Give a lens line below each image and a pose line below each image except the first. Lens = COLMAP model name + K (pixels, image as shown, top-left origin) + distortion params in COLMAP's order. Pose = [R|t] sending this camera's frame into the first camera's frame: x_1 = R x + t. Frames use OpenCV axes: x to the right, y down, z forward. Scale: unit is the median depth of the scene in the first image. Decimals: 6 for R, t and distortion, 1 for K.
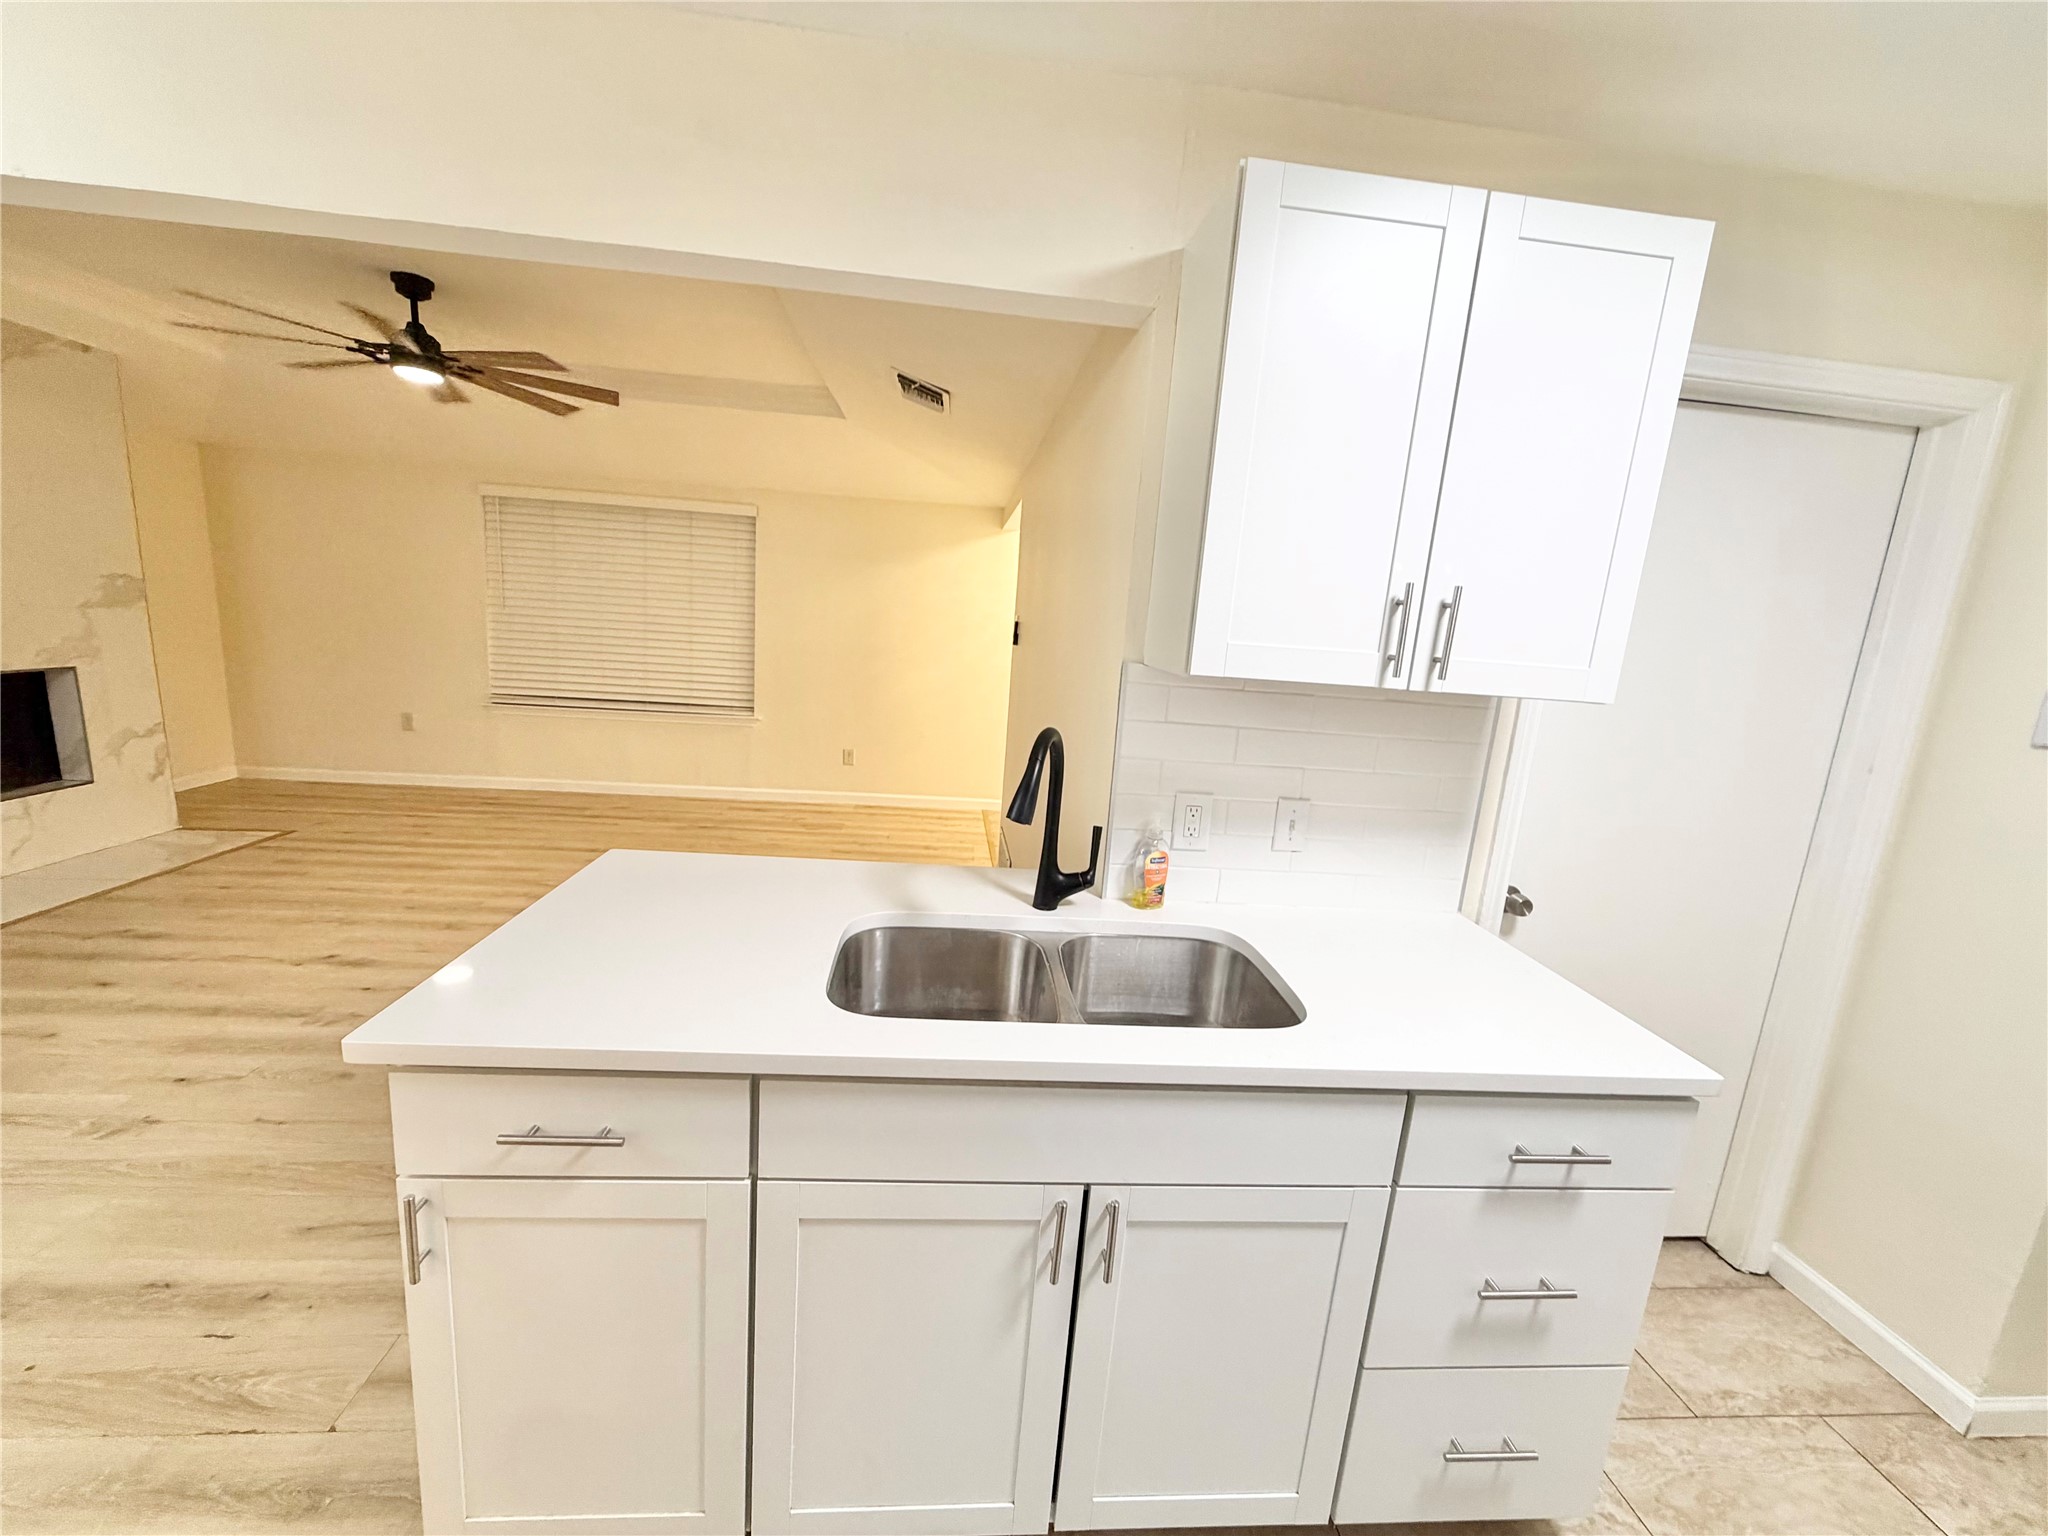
lens RADIAL K [[814.3, 0, 1024.0], [0, 814.3, 768.0], [0, 0, 1]] dist [-0.000134, -0.000085]
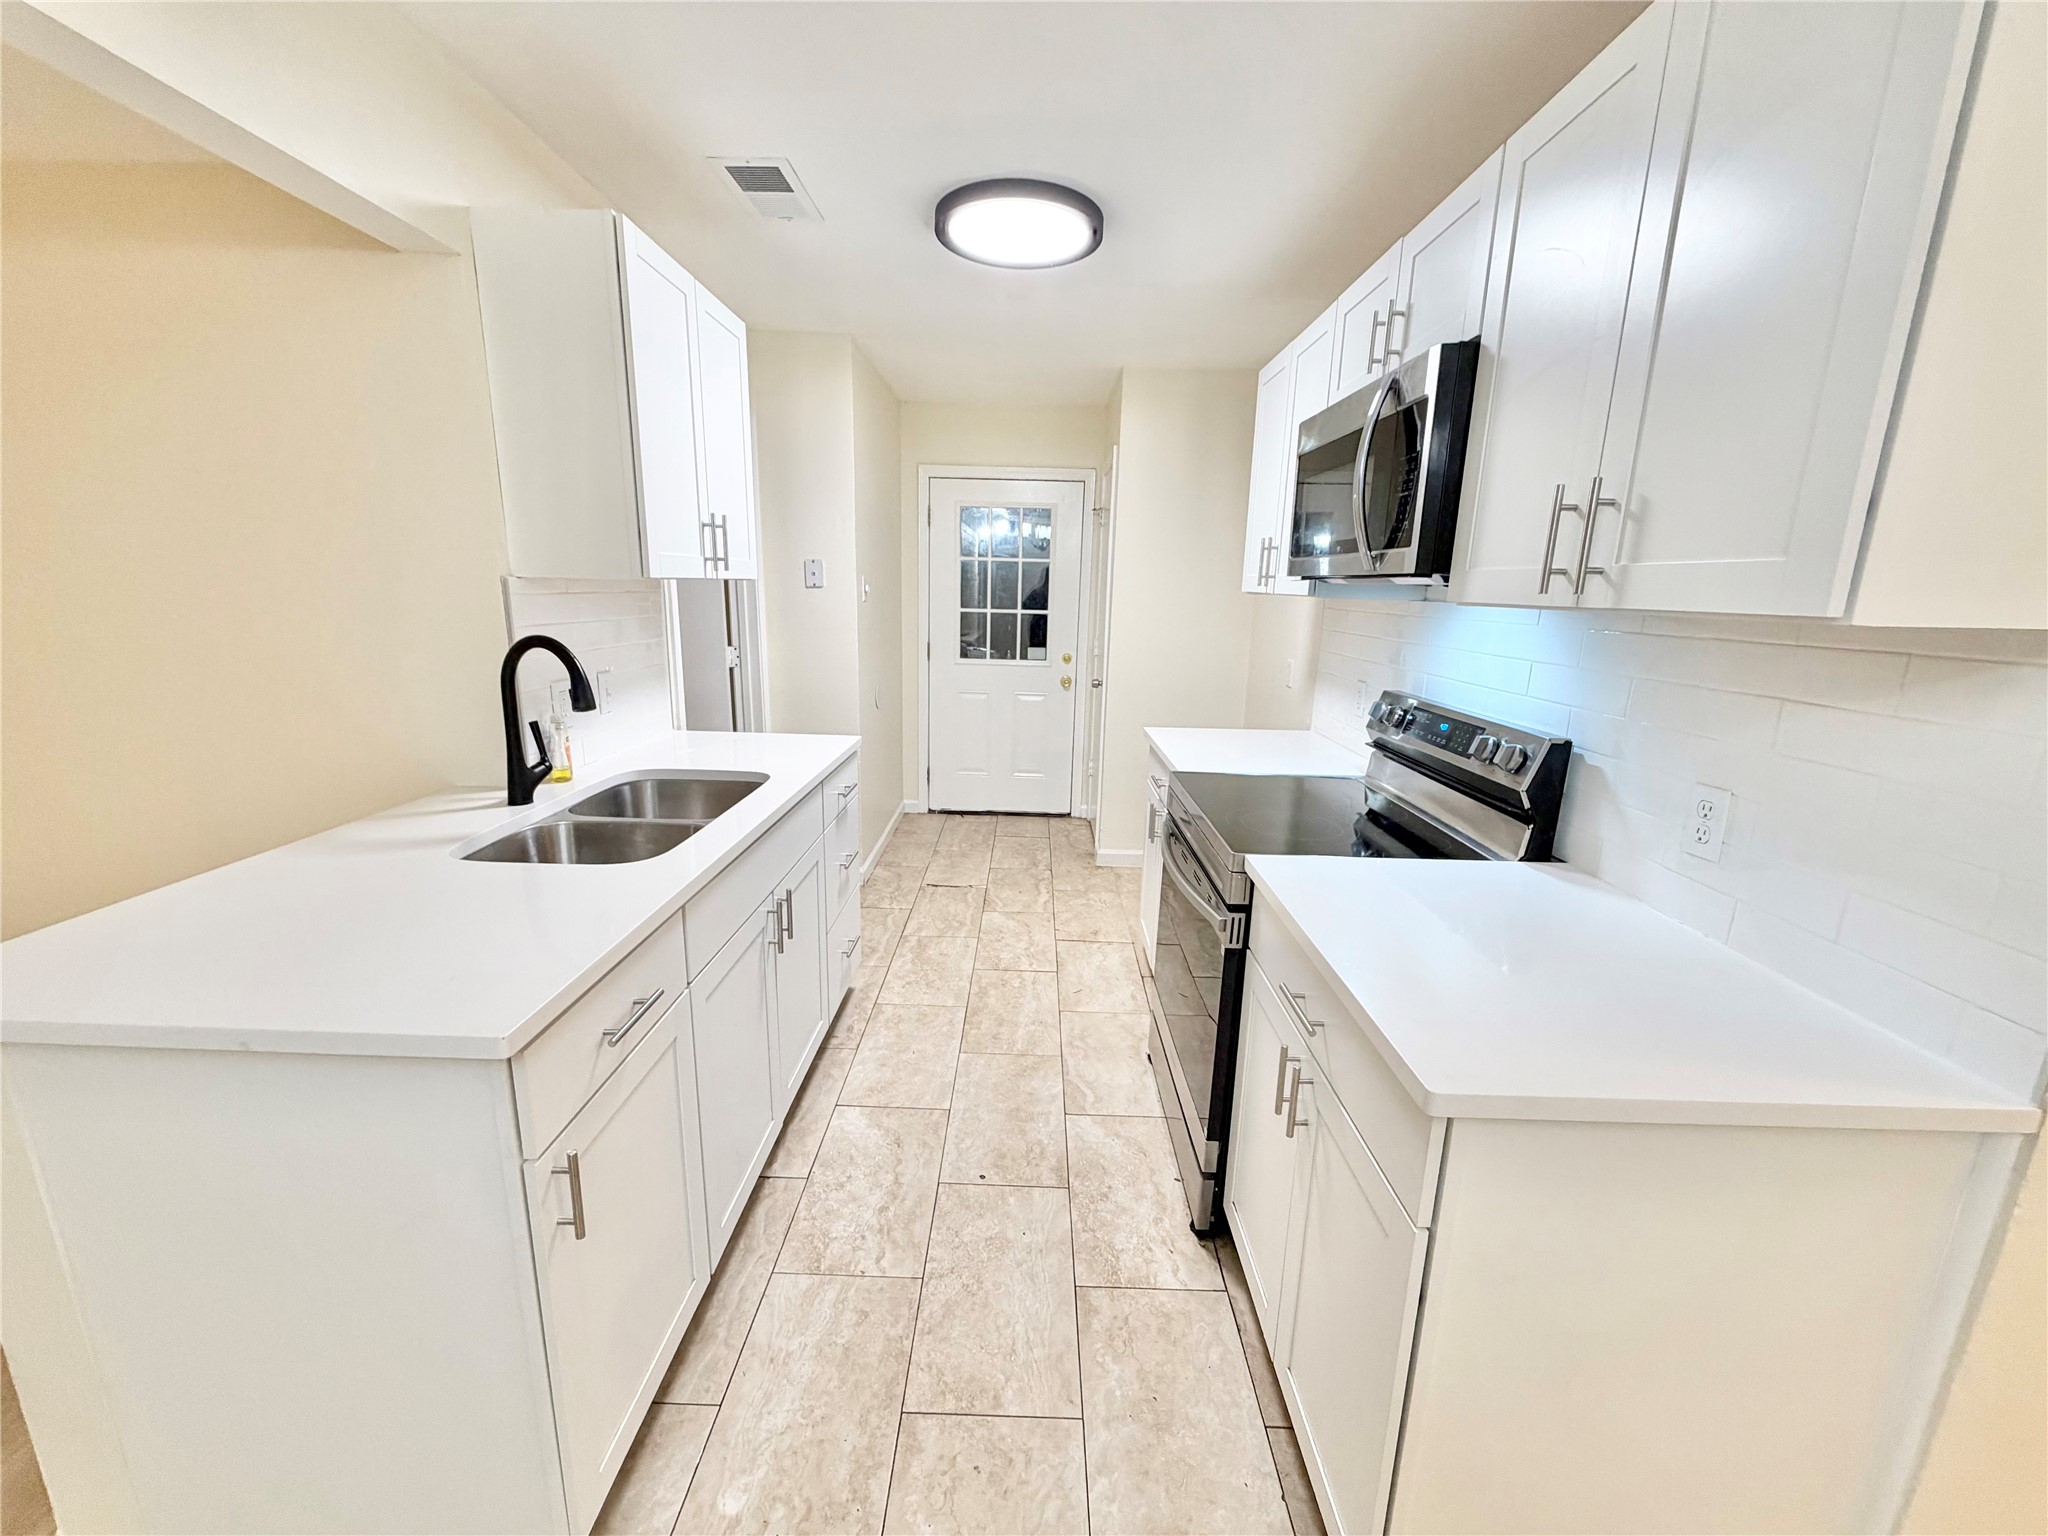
lens RADIAL K [[815.2, 0, 1022.5], [0, 815.2, 767.0], [0, 0, 1]] dist [-0.001203, 0.000105]
pose [[0.103022, -0.289236, 0.951698, -0.489083], [0.173249, 0.947382, 0.269170, -0.029416], [-0.979475, 0.137150, 0.147711, 0.080920]]
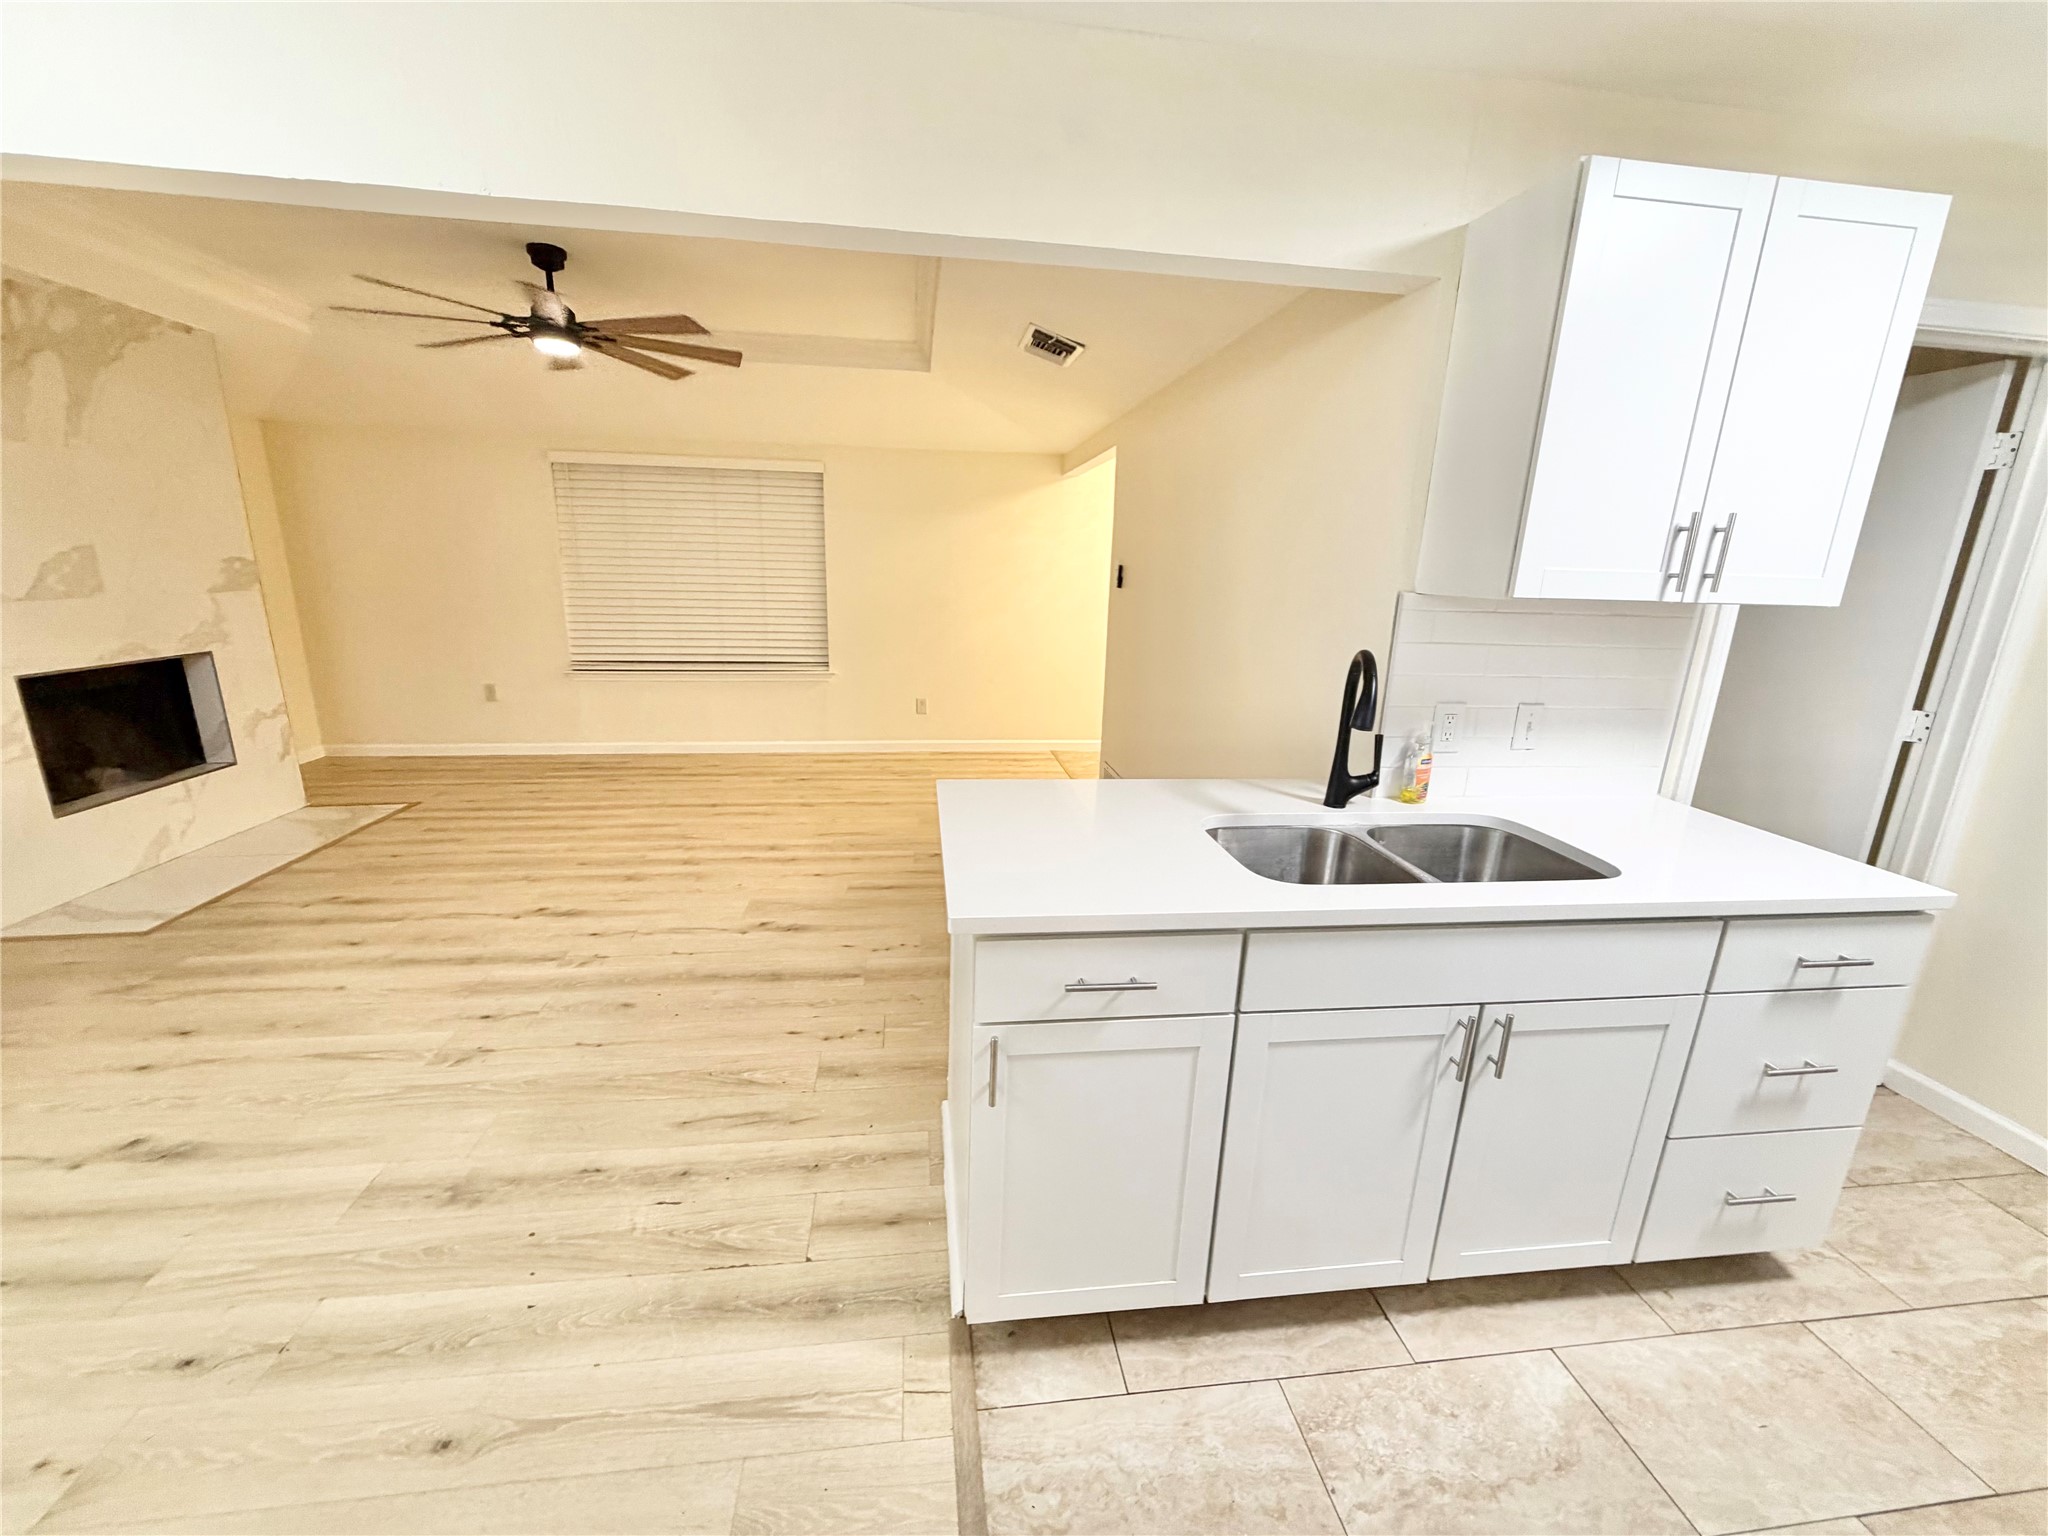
lens RADIAL K [[815.2, 0, 1022.5], [0, 815.2, 767.0], [0, 0, 1]] dist [-0.001203, 0.000105]
pose [[0.998026, -0.053160, 0.033443, -0.236995], [0.050982, 0.996716, 0.062907, 0.009378], [-0.036677, -0.061078, 0.997459, -0.078559]]
